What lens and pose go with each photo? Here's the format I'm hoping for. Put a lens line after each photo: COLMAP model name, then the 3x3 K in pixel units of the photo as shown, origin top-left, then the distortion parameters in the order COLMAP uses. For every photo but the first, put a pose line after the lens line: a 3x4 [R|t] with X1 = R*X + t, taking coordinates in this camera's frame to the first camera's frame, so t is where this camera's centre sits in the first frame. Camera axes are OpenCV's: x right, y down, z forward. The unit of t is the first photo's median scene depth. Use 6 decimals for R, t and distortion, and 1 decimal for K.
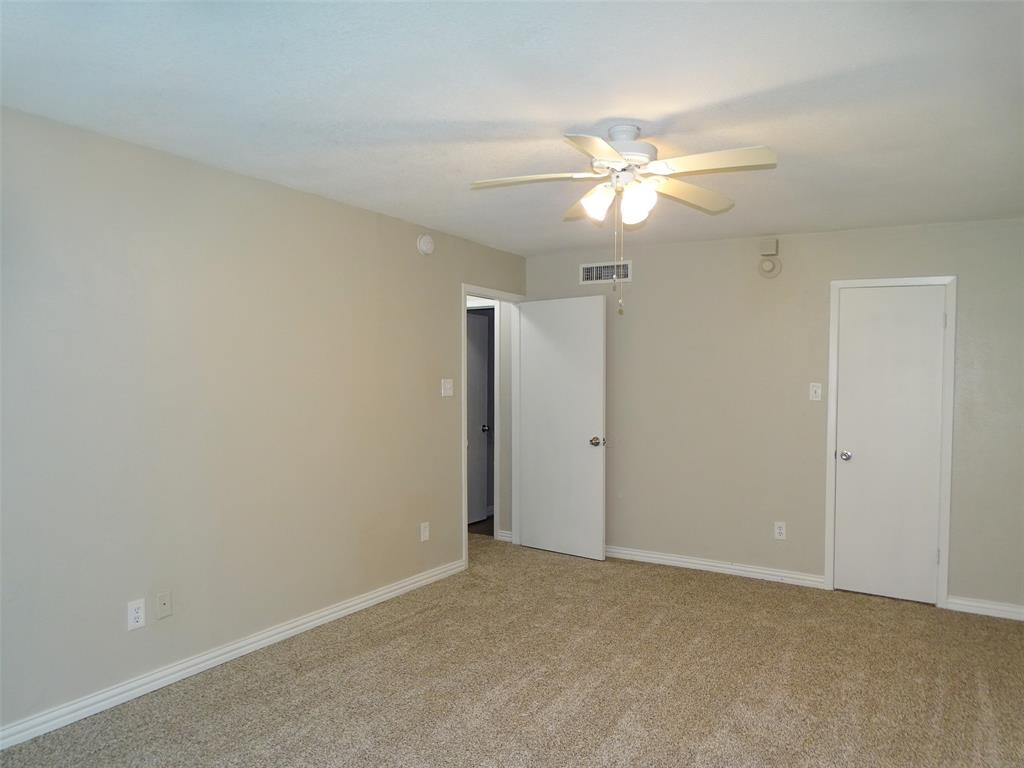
lens RADIAL K [[776.4, 0, 514.8], [0, 776.4, 377.7], [0, 0, 1]] dist [0.069501, -0.014327]
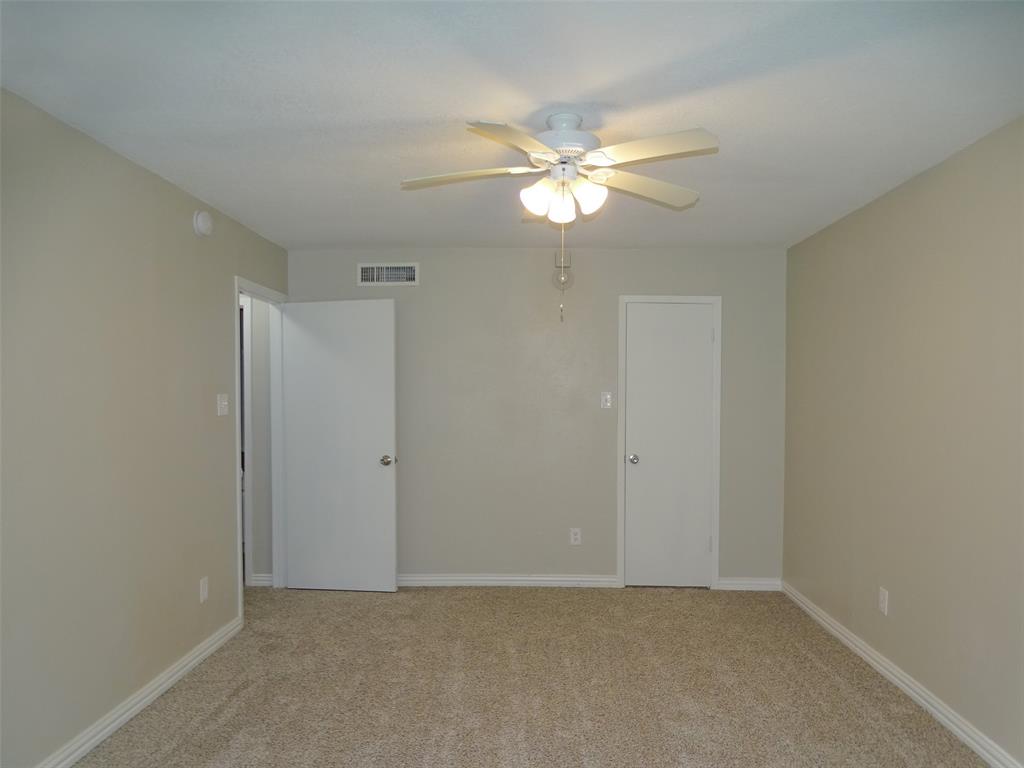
lens RADIAL K [[767.9, 0, 515.7], [0, 767.9, 384.6], [0, 0, 1]] dist [0.084584, -0.067225]
pose [[0.870445, -0.010009, 0.492164, -0.226263], [0.013113, 0.999910, -0.002857, -0.001717], [-0.492091, 0.008940, 0.870498, 0.162419]]
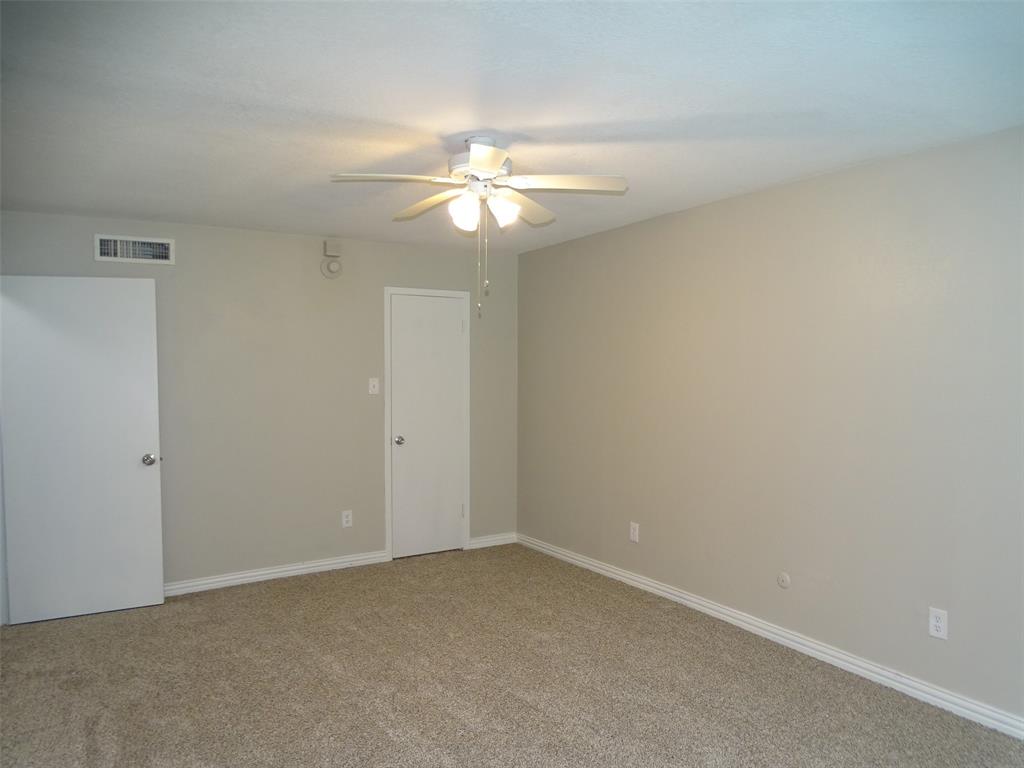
lens RADIAL K [[784.7, 0, 512.0], [0, 784.7, 384.0], [0, 0, 1]] dist [0.090137, -0.002077]
pose [[0.468667, -0.037450, 0.882581, -0.497362], [0.024357, 0.999269, 0.029467, -0.012994], [-0.883039, 0.007687, 0.469237, 0.306197]]
